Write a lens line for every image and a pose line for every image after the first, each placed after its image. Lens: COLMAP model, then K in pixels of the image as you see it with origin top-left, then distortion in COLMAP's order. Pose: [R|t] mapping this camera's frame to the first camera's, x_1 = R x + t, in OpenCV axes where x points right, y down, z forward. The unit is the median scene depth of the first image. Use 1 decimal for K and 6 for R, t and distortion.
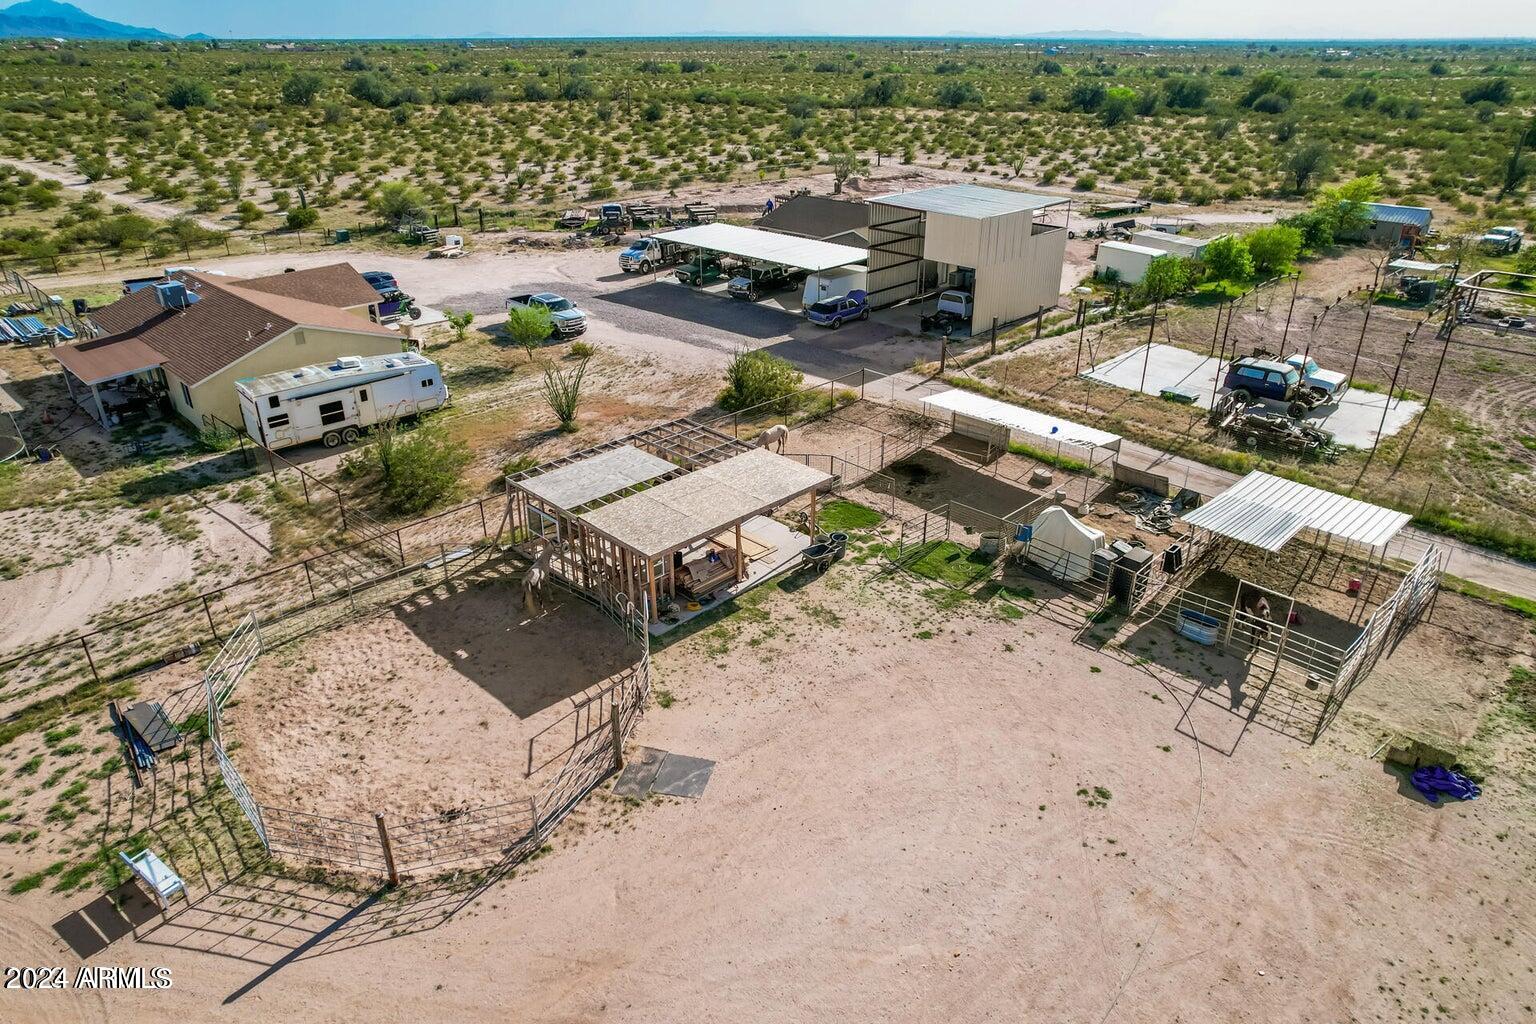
lens RADIAL K [[979.0, 0, 768.0], [0, 979.0, 512.0], [0, 0, 1]] dist [-0.082628, 0.074744]
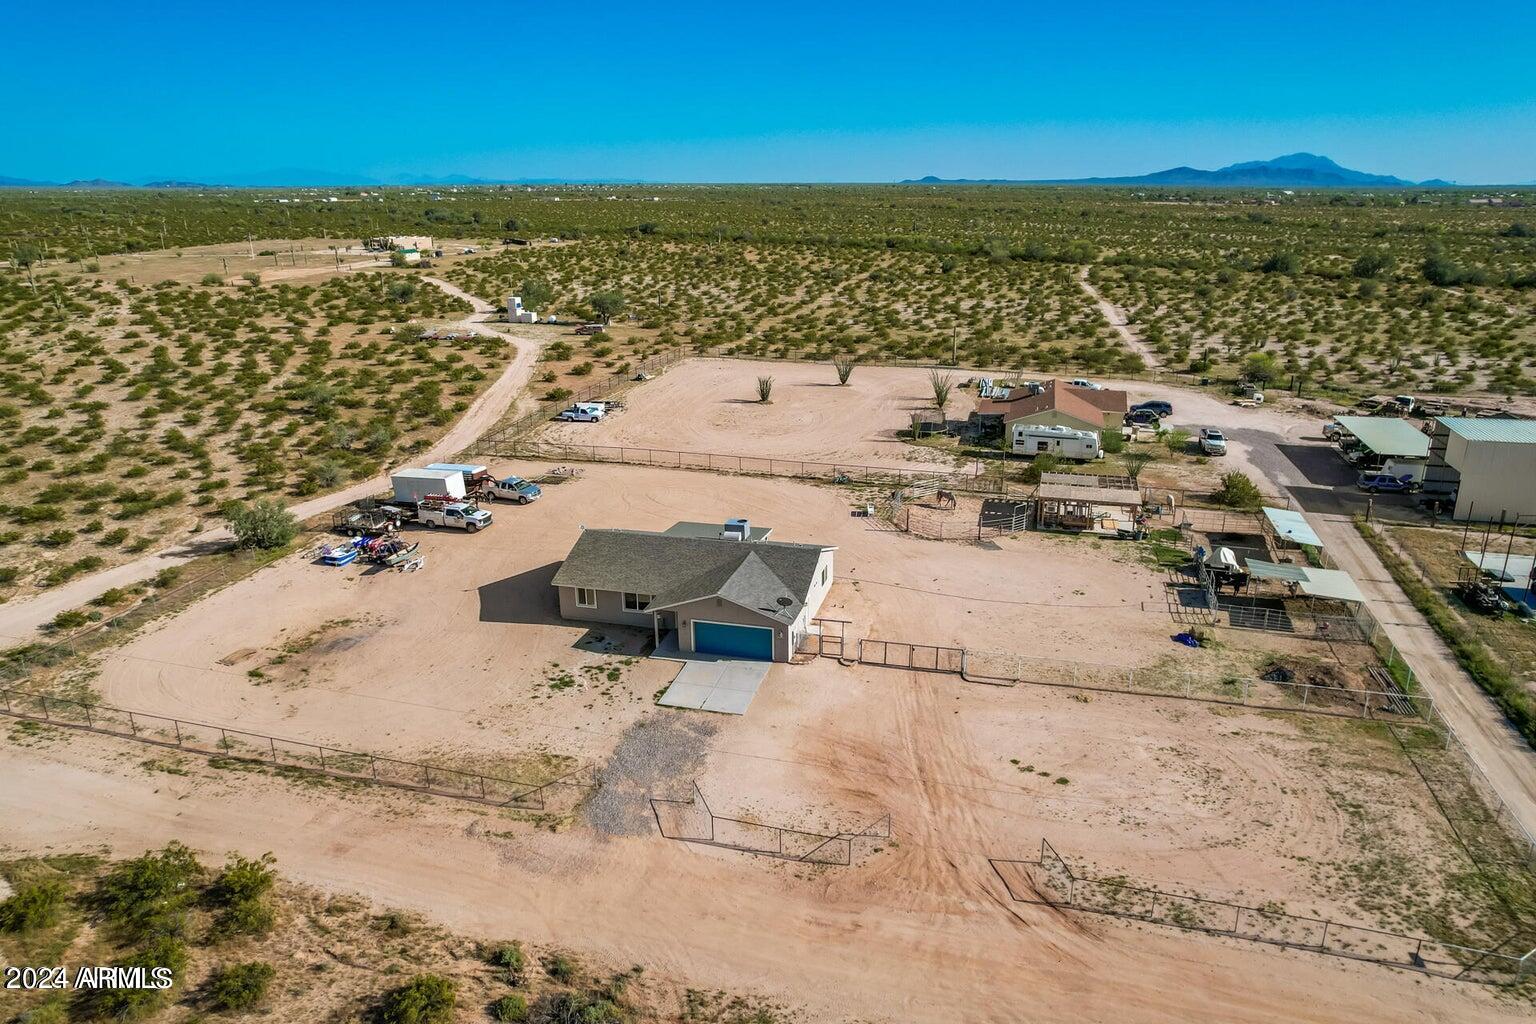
lens RADIAL K [[996.6, 0, 768.0], [0, 996.6, 512.0], [0, 0, 1]] dist [-0.080621, 0.073822]
pose [[0.484658, 0.271406, -0.831532, 1.208678], [-0.381139, 0.921177, 0.078519, 0.103358], [0.787299, 0.278874, 0.549900, -0.751636]]
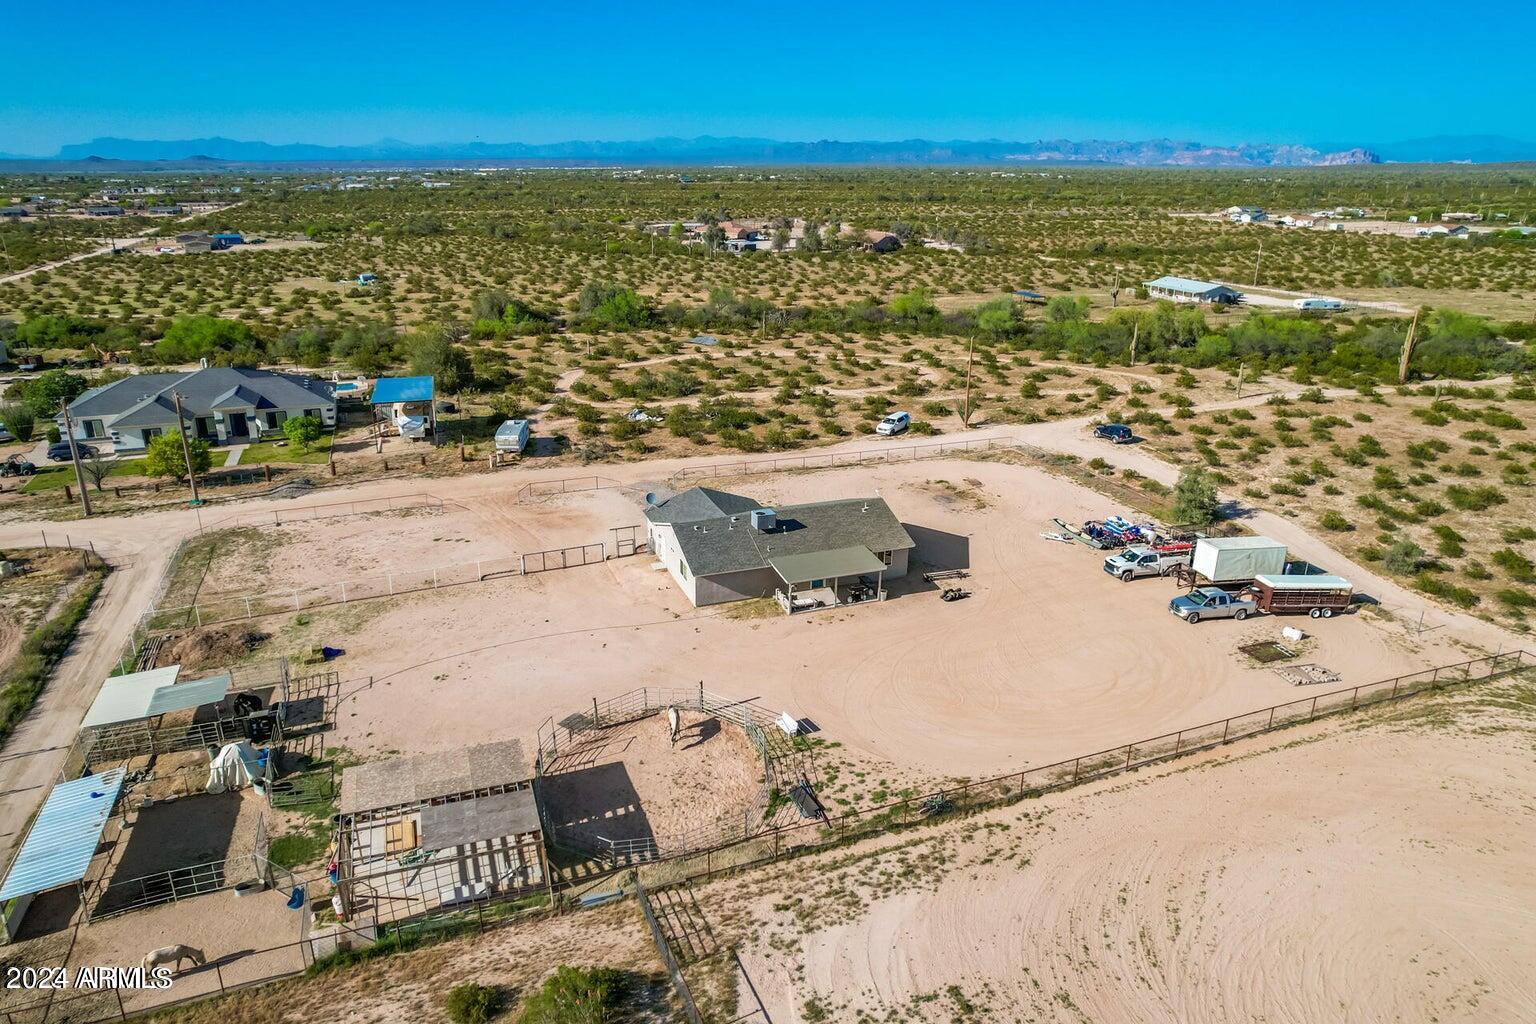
lens RADIAL K [[996.6, 0, 768.0], [0, 996.6, 512.0], [0, 0, 1]] dist [-0.080621, 0.073822]
pose [[-0.908516, -0.145914, 0.391545, -0.707859], [0.180495, 0.708072, 0.682682, -0.829852], [-0.376855, 0.690900, -0.616958, 1.032303]]
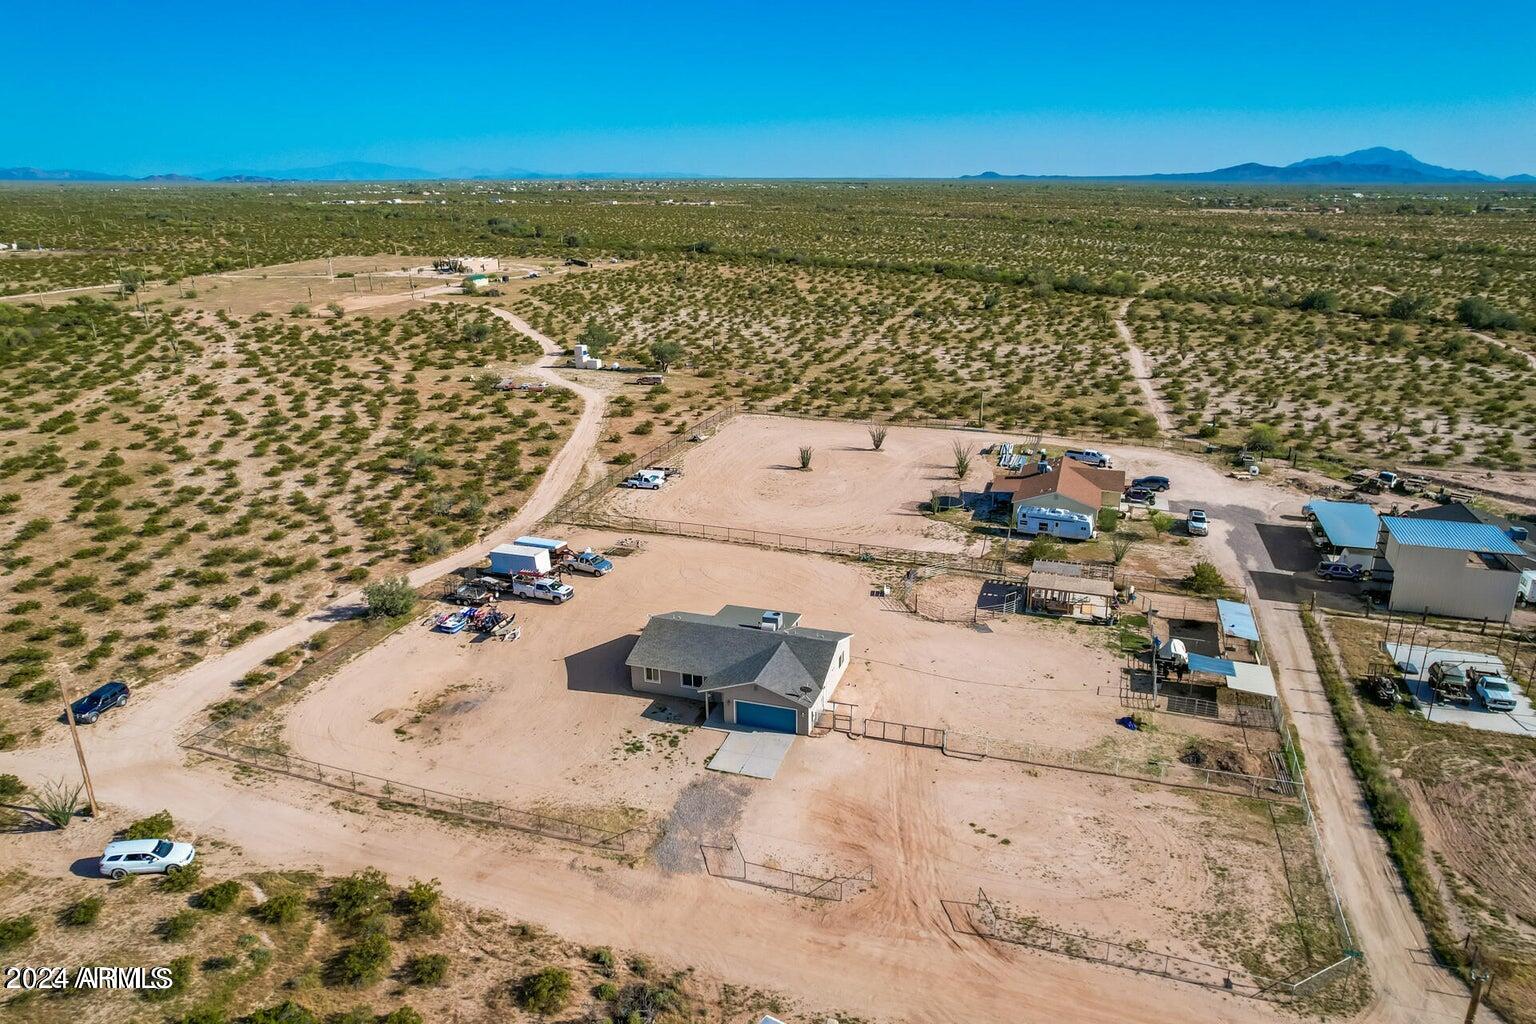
lens RADIAL K [[1000.8, 0, 768.0], [0, 1000.8, 512.0], [0, 0, 1]] dist [-0.075807, 0.065143]
pose [[0.436630, 0.283100, -0.853937, 1.502723], [-0.393303, 0.913753, 0.101829, -0.118100], [0.809115, 0.291394, 0.510315, -0.991261]]
